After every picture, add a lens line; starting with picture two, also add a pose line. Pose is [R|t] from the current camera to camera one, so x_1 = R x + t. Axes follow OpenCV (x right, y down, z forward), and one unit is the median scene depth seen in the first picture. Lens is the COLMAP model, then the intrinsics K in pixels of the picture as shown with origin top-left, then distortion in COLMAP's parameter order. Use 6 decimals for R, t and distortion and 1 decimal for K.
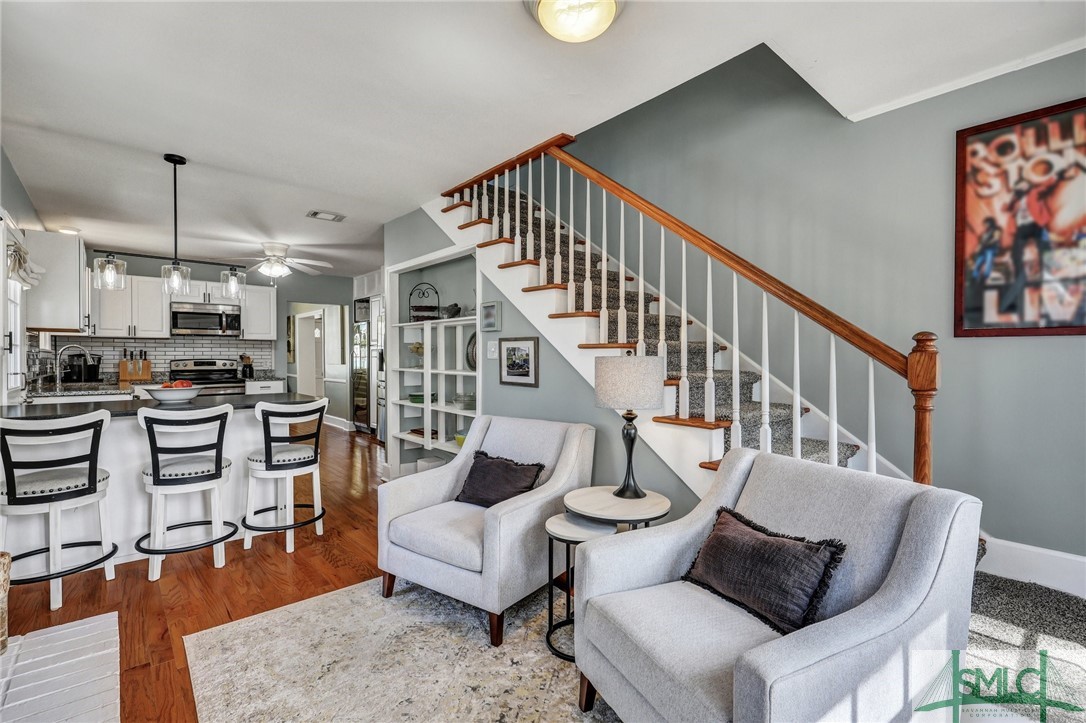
lens RADIAL K [[496.8, 0, 542.3], [0, 496.8, 360.6], [0, 0, 1]] dist [-0.001359, -0.000683]
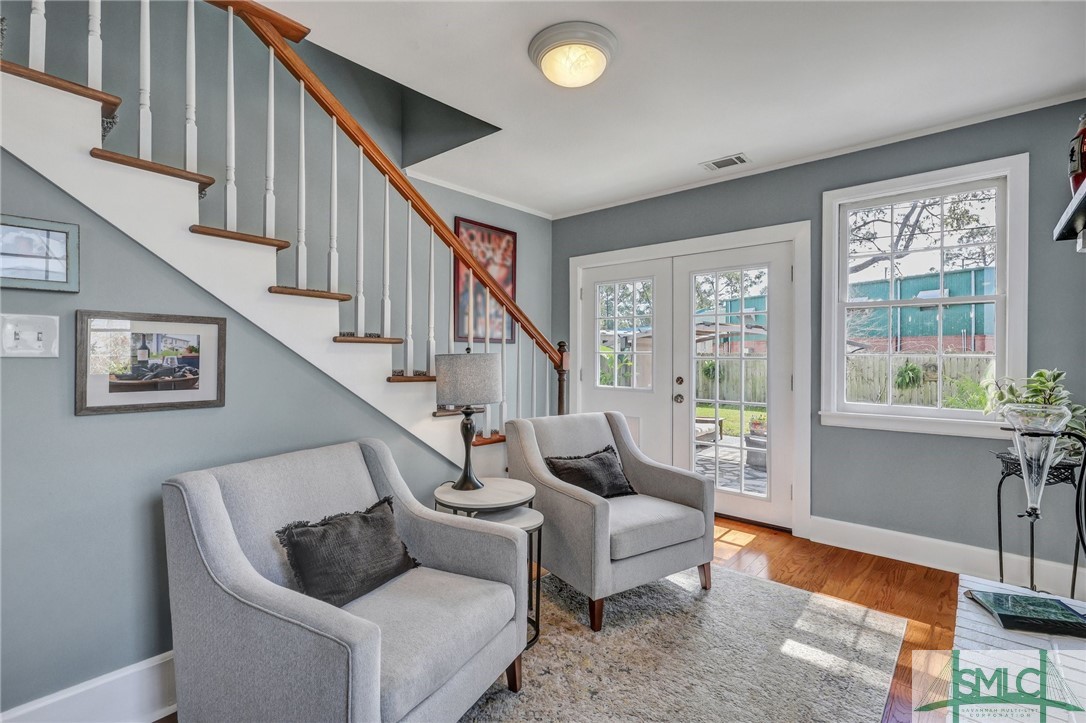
lens RADIAL K [[496.8, 0, 538.7], [0, 496.8, 354.9], [0, 0, 1]] dist [-0.001359, -0.000683]
pose [[-0.129288, -0.003698, 0.991600, -0.309743], [0.002885, 0.999987, 0.004105, -0.003184], [-0.991603, 0.003392, -0.129276, 0.349610]]
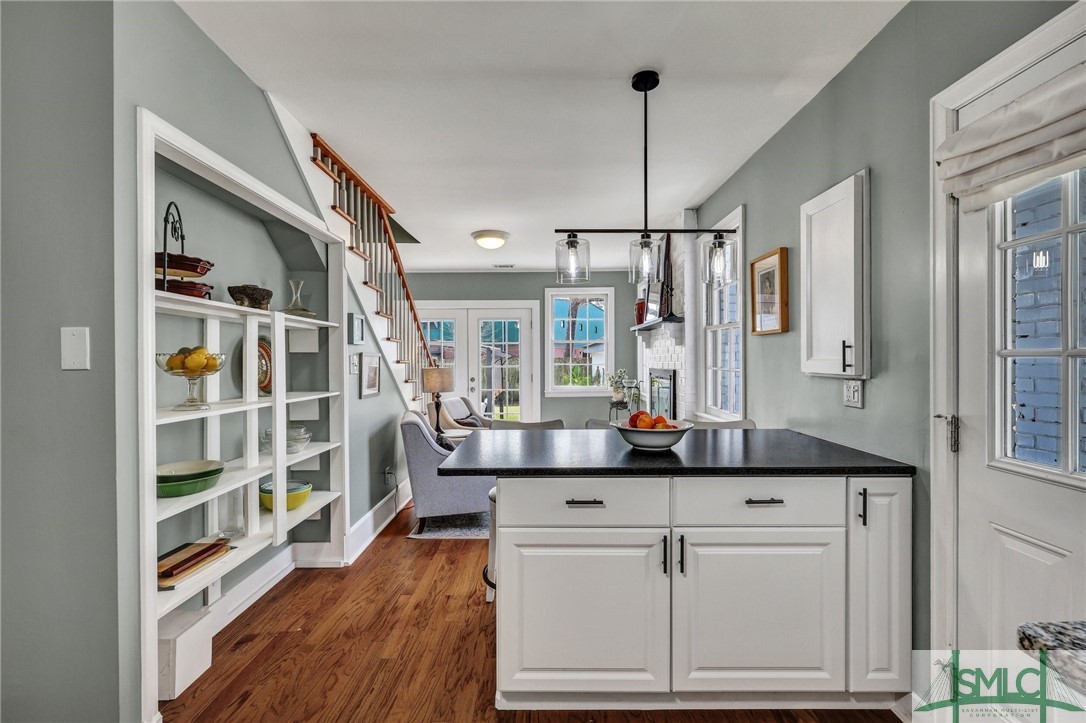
lens RADIAL K [[496.8, 0, 544.0], [0, 496.8, 362.5], [0, 0, 1]] dist [-0.001359, -0.000683]
pose [[-0.758740, -0.000990, 0.651393, -0.542495], [0.009918, 0.999865, 0.013073, -0.018508], [-0.651318, 0.016379, -0.758628, 0.813915]]
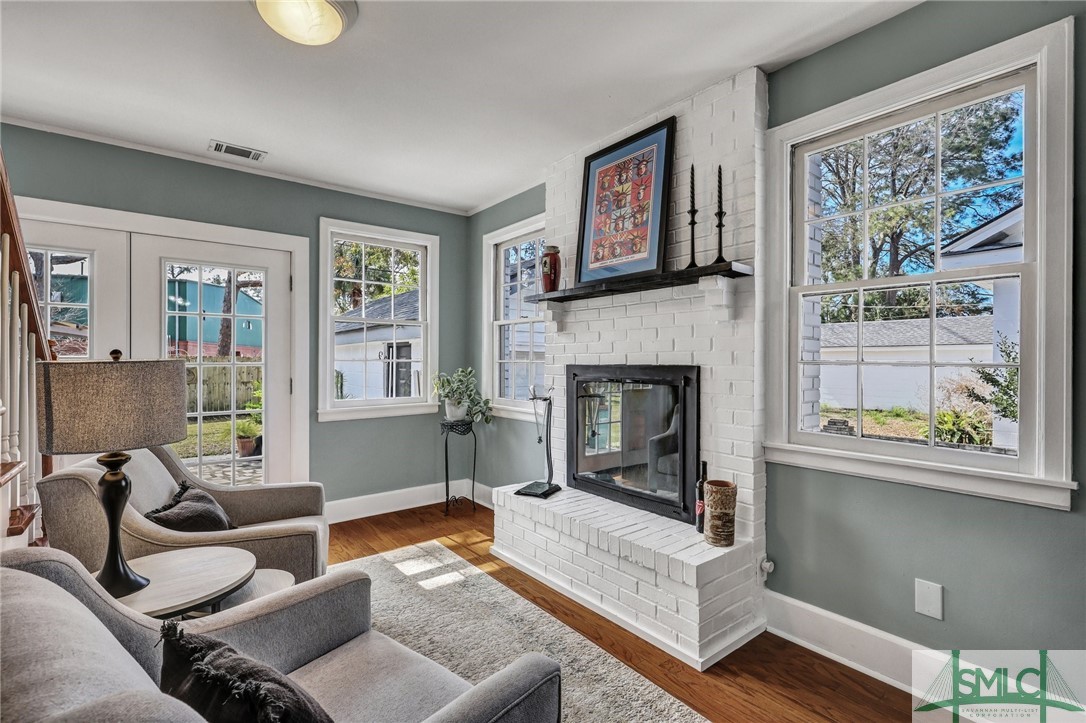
lens RADIAL K [[496.8, 0, 545.8], [0, 496.8, 363.2], [0, 0, 1]] dist [-0.001359, -0.000683]
pose [[-0.998938, -0.003200, 0.045953, -0.132048], [-0.002645, 0.999923, 0.012127, -0.004388], [-0.045988, 0.011992, -0.998870, 0.558053]]
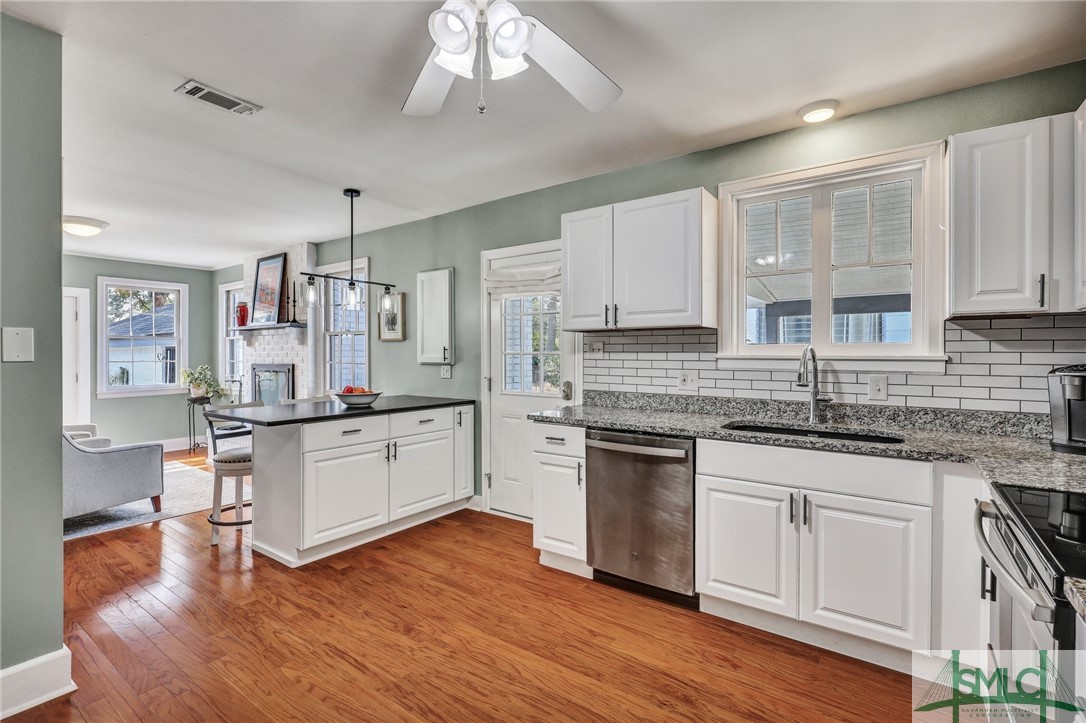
lens RADIAL K [[496.8, 0, 548.9], [0, 496.8, 355.5], [0, 0, 1]] dist [-0.001359, -0.000683]
pose [[-0.970895, 0.003222, -0.239486, -0.458596], [0.000895, 0.999951, 0.009824, -0.020935], [0.239506, 0.009324, -0.970850, 1.130656]]
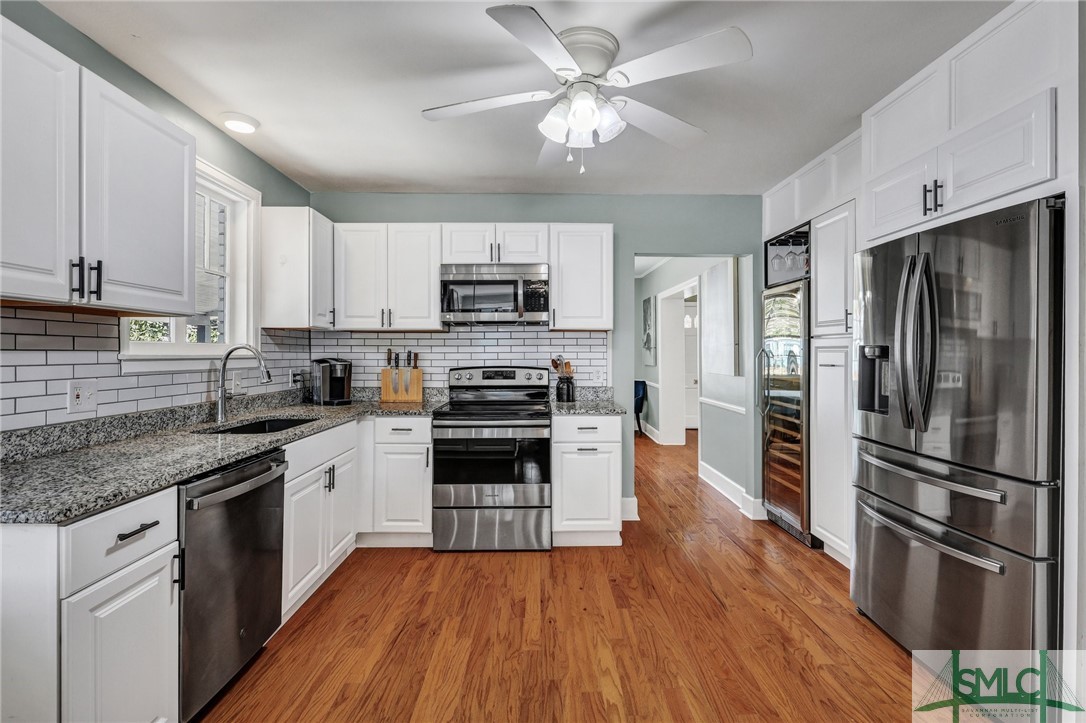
lens RADIAL K [[496.8, 0, 542.8], [0, 496.8, 352.2], [0, 0, 1]] dist [-0.001359, -0.000683]
pose [[0.761697, -0.000997, -0.647932, -0.299567], [-0.002673, 0.999985, -0.004680, -0.017687], [0.647928, 0.005297, 0.761683, 0.647157]]
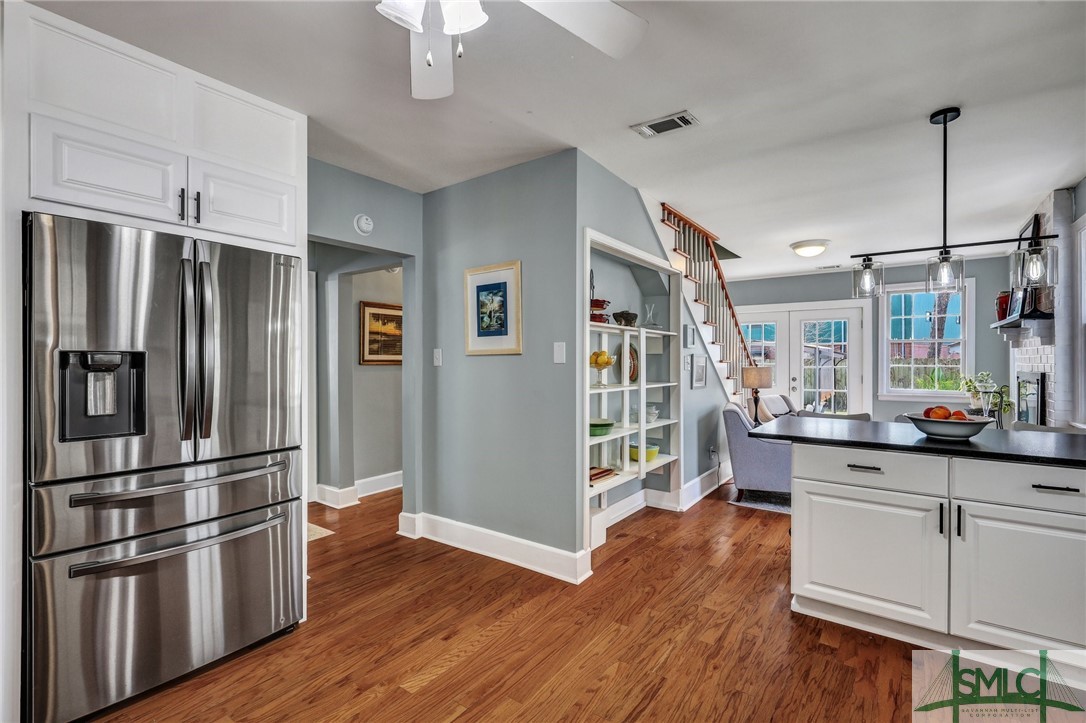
lens RADIAL K [[496.8, 0, 541.7], [0, 496.8, 358.9], [0, 0, 1]] dist [-0.001359, -0.000683]
pose [[-0.228718, 0.000601, 0.973493, -0.677972], [0.006650, 0.999977, 0.000945, -0.019163], [-0.973470, 0.006689, -0.228717, 0.903591]]
